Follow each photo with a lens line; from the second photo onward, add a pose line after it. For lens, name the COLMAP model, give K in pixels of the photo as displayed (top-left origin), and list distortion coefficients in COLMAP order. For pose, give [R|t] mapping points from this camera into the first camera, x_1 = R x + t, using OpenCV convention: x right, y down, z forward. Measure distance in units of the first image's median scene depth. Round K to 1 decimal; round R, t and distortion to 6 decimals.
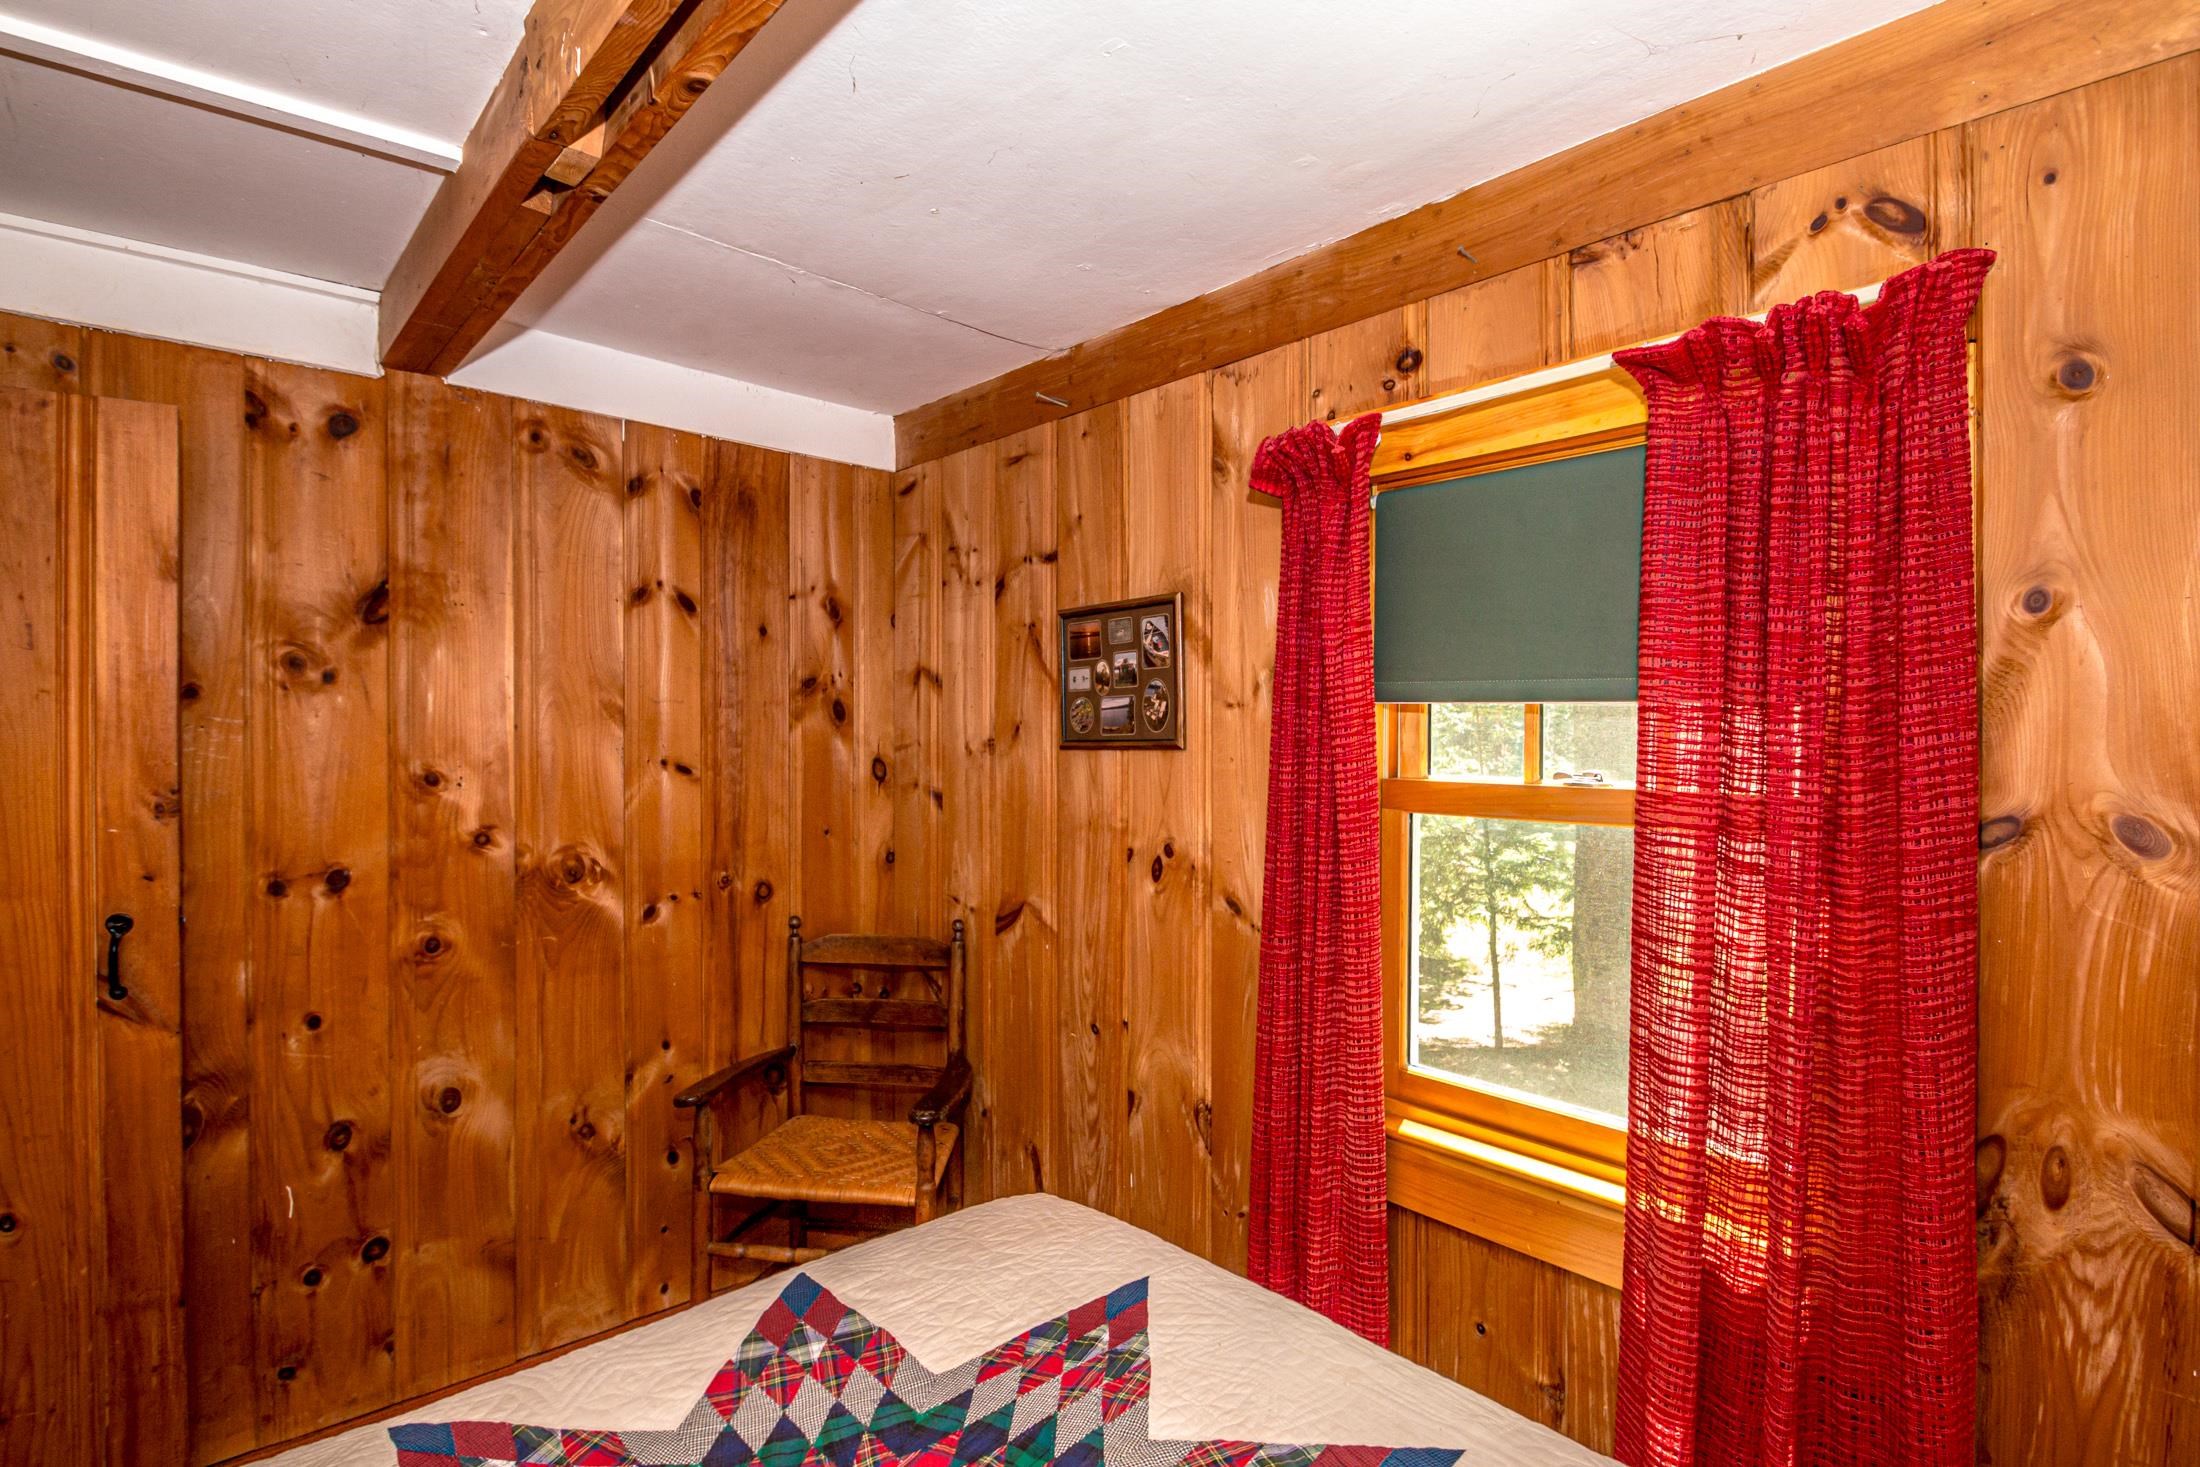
lens RADIAL K [[1117.2, 0, 1093.8], [0, 1117.2, 742.1], [0, 0, 1]] dist [-0.002298, -0.001204]
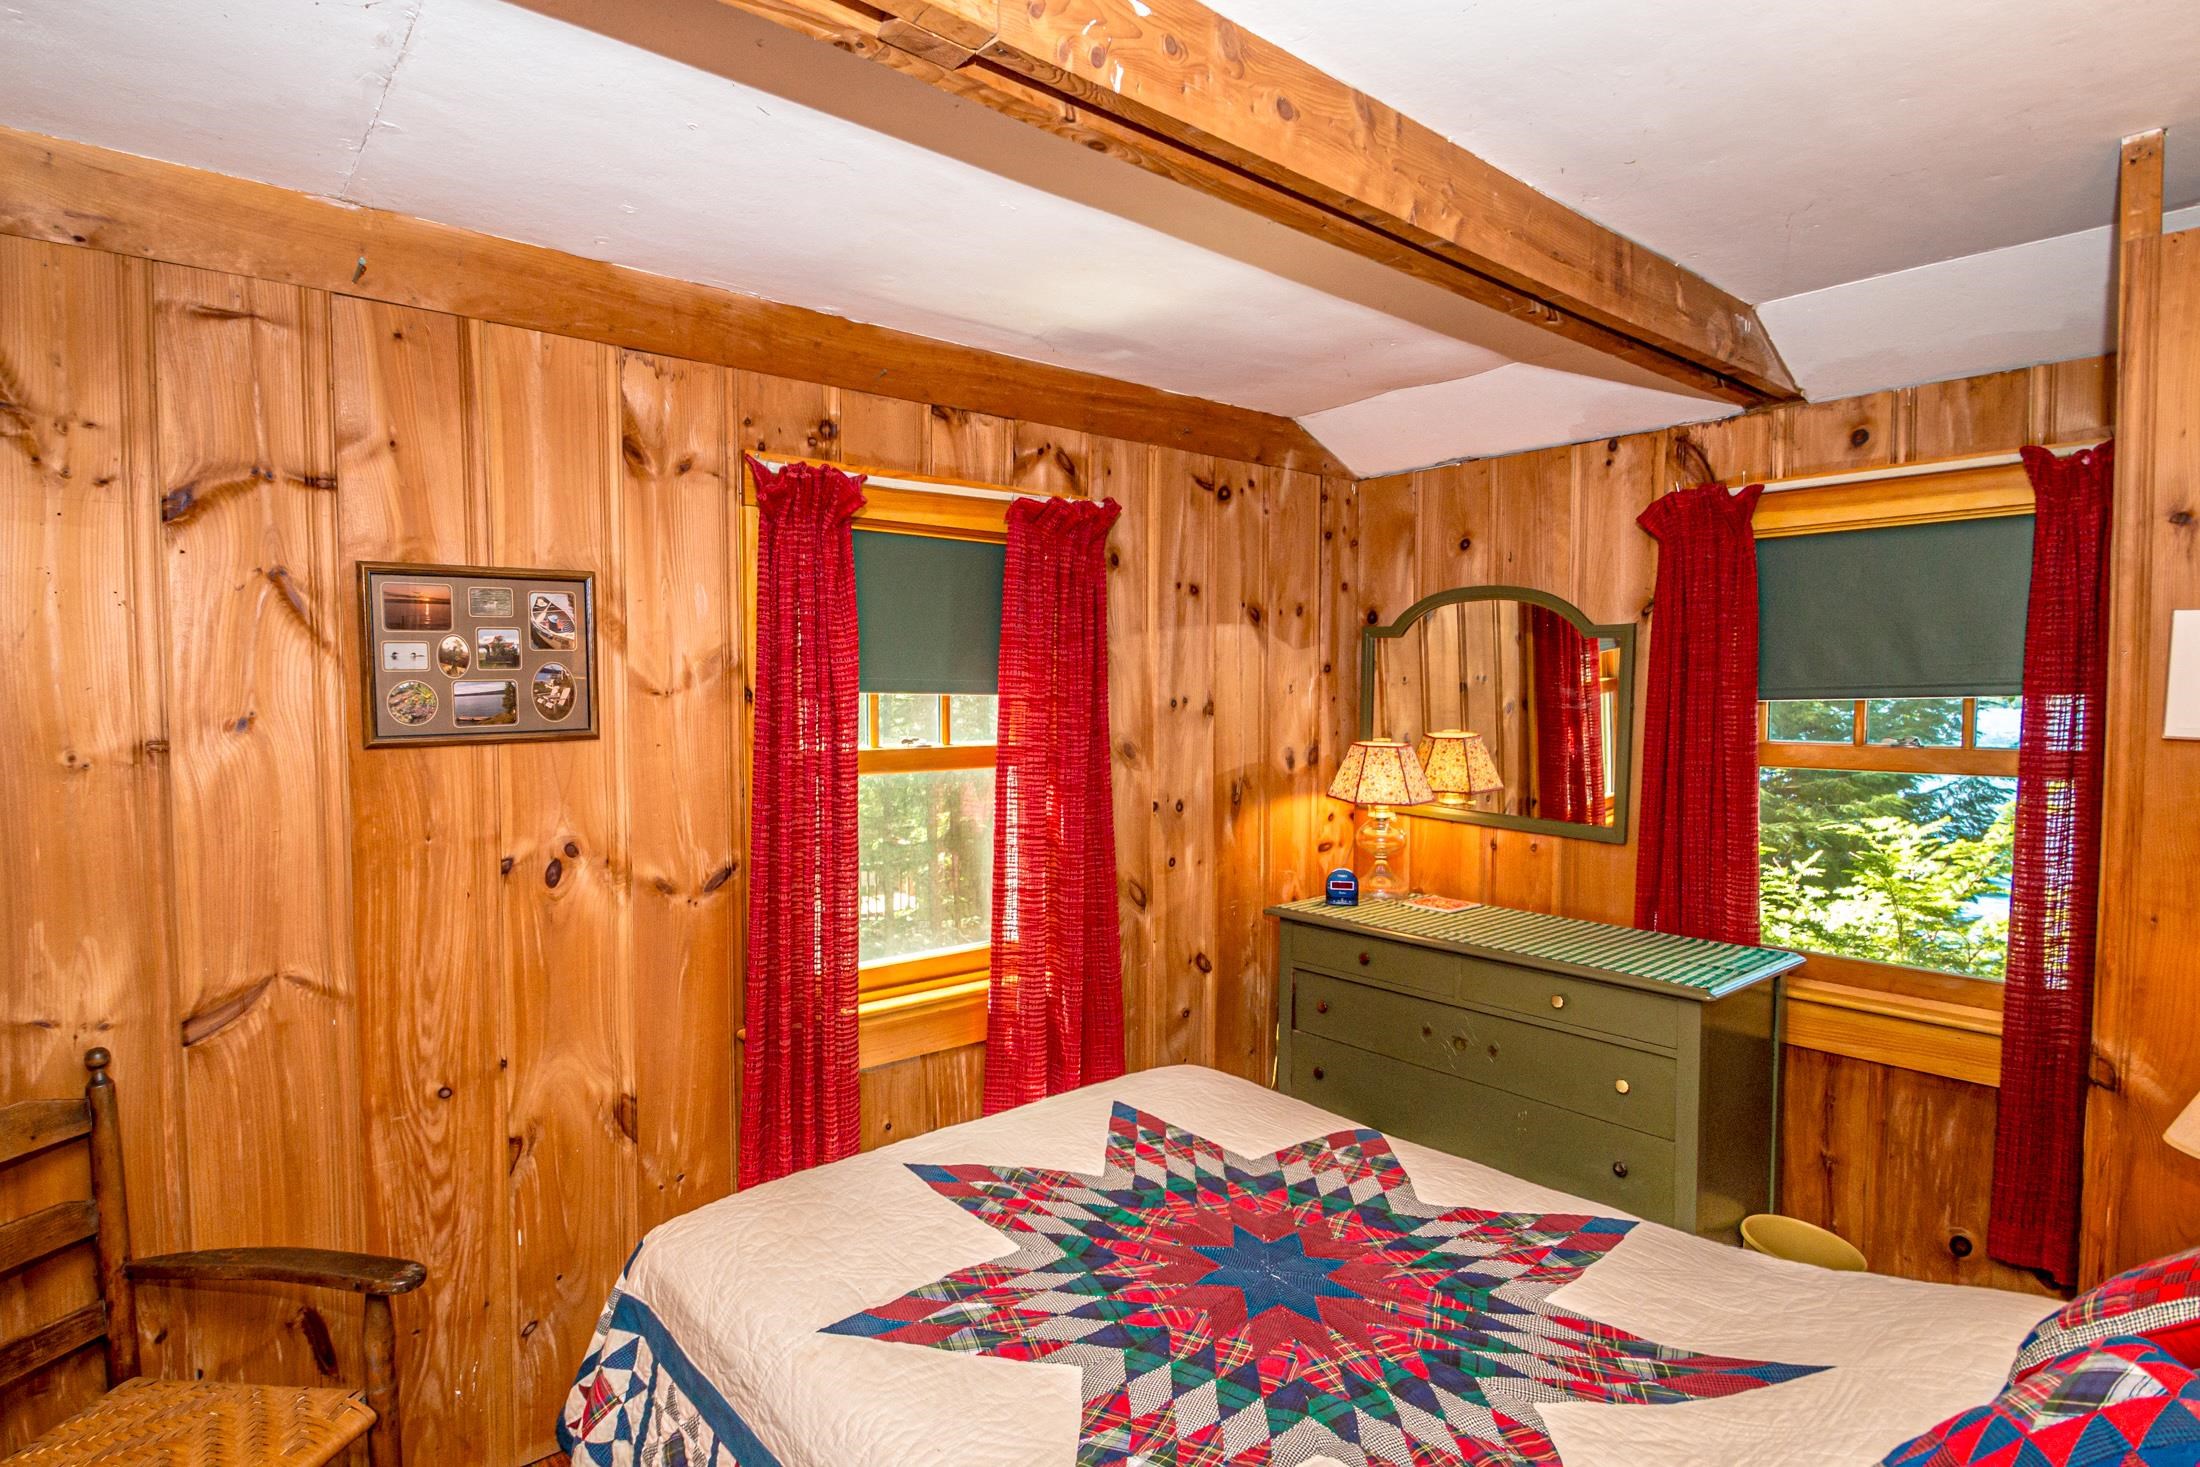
lens RADIAL K [[1079.6, 0, 1091.8], [0, 1079.6, 731.5], [0, 0, 1]] dist [-0.003313, -0.005364]
pose [[0.034062, -0.038491, 0.998678, -0.832495], [0.015173, 0.999163, 0.037992, -0.028430], [-0.999305, 0.013859, 0.034617, 0.559819]]
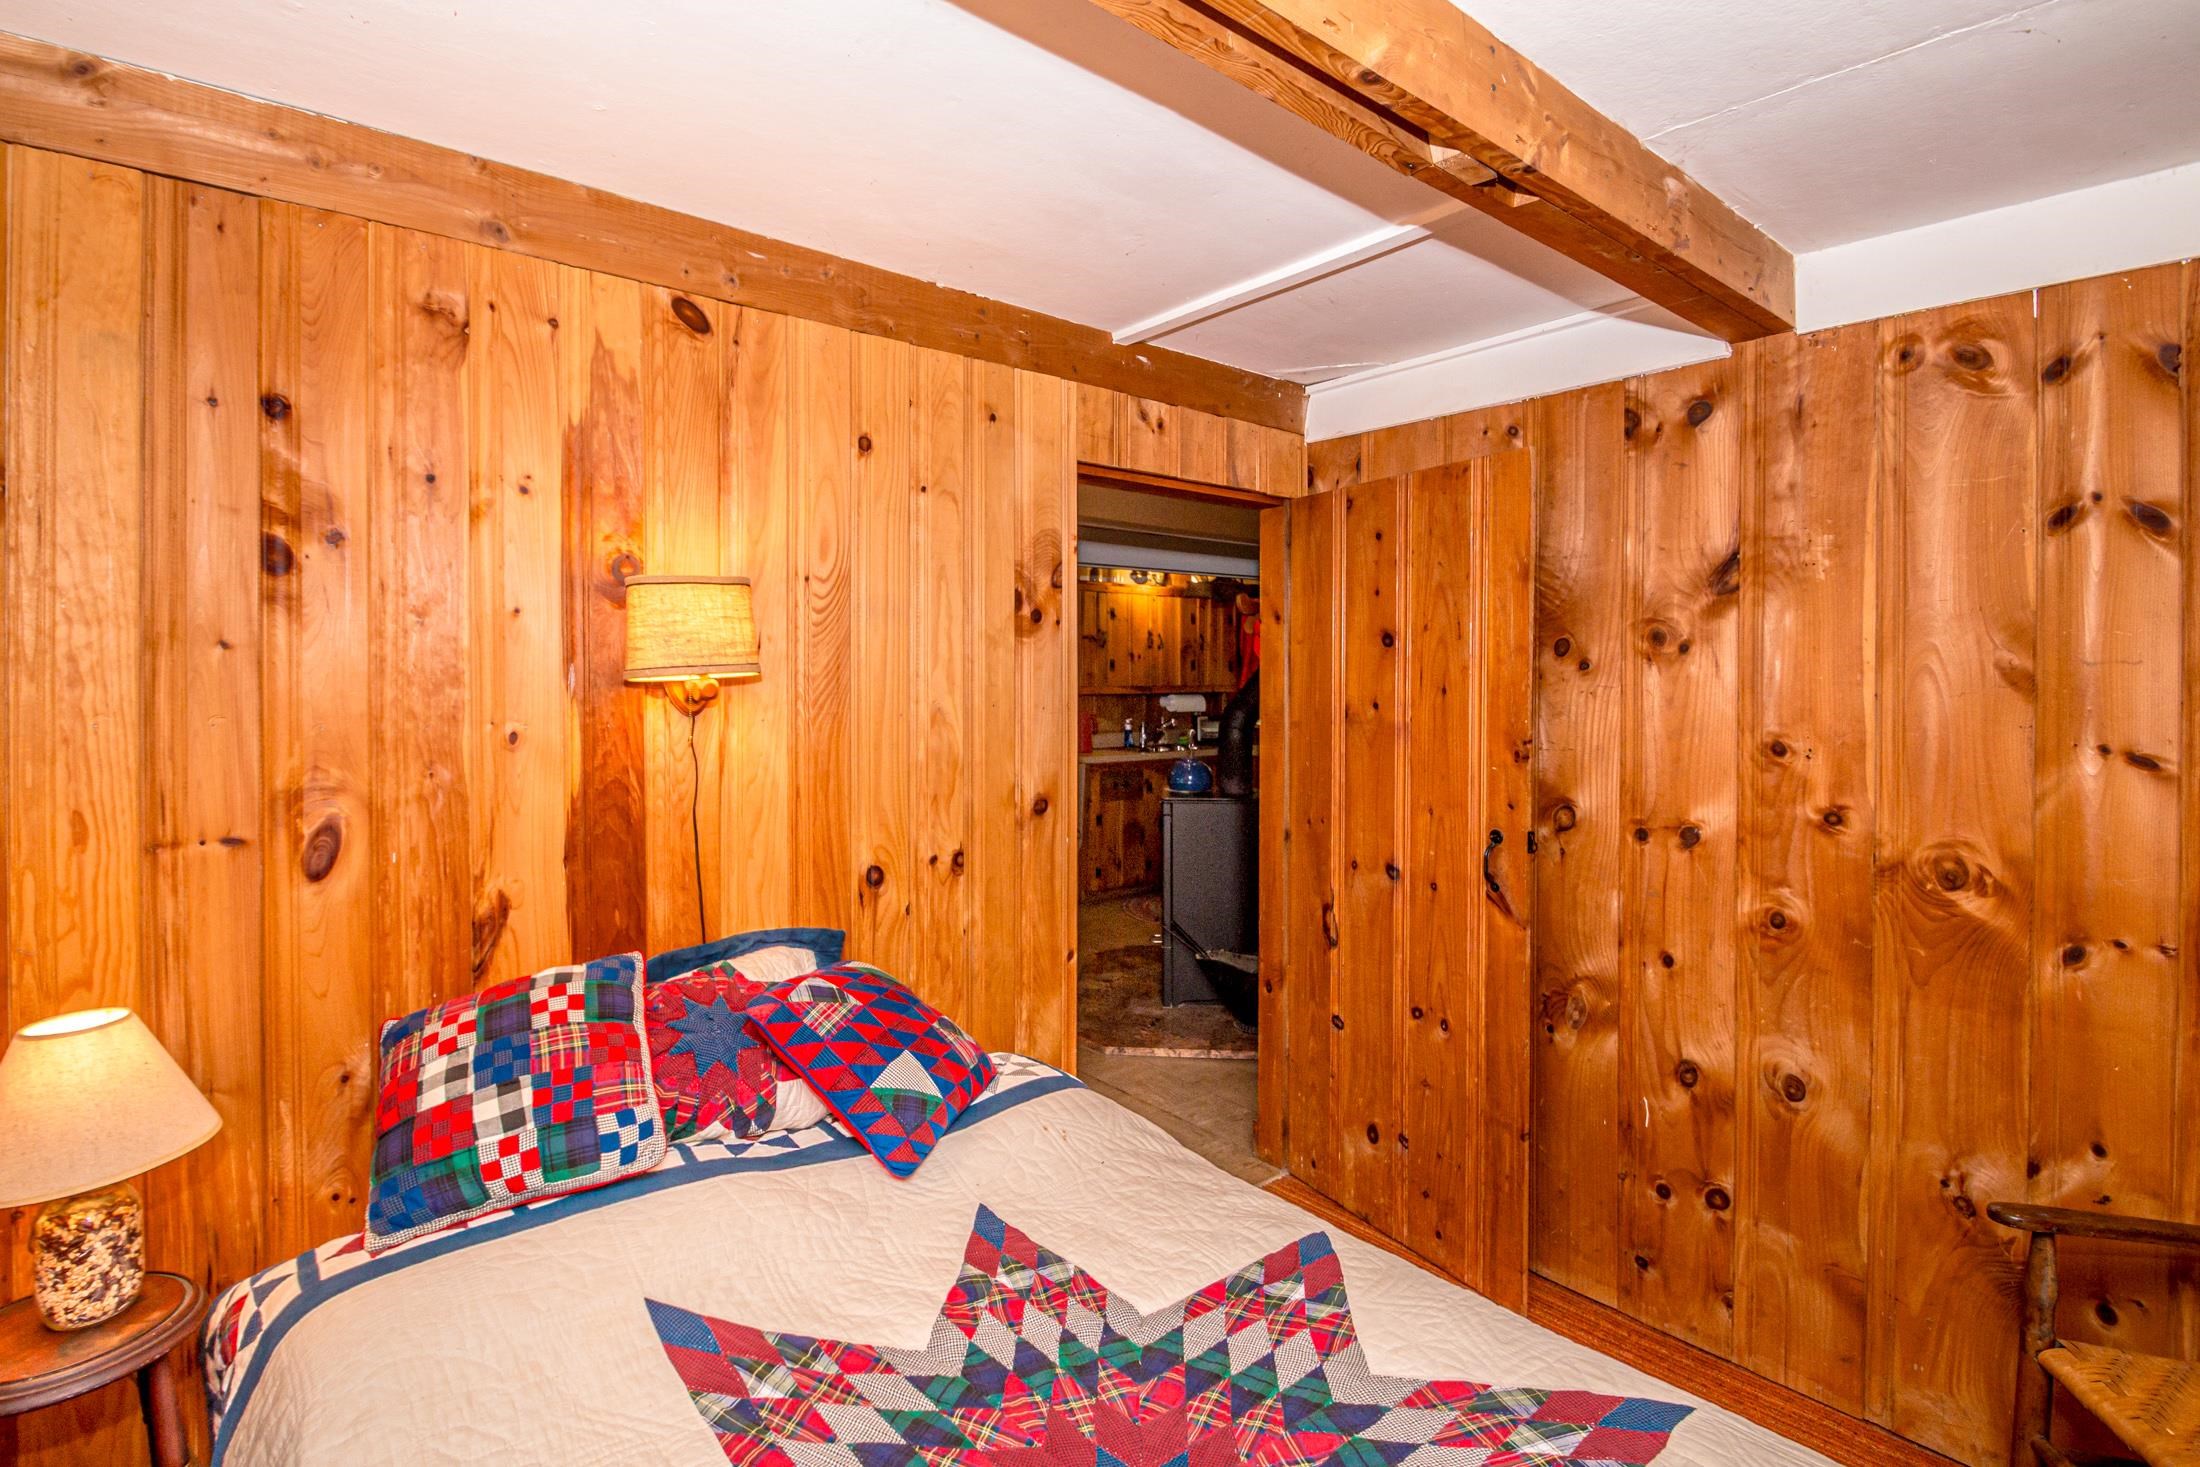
lens RADIAL K [[1079.6, 0, 1095.4], [0, 1079.6, 685.5], [0, 0, 1]] dist [-0.003313, -0.005364]
pose [[-0.054657, 0.003389, -0.998499, 0.378226], [-0.018794, 0.999814, 0.004422, -0.015053], [0.998328, 0.019008, -0.054583, 0.465167]]
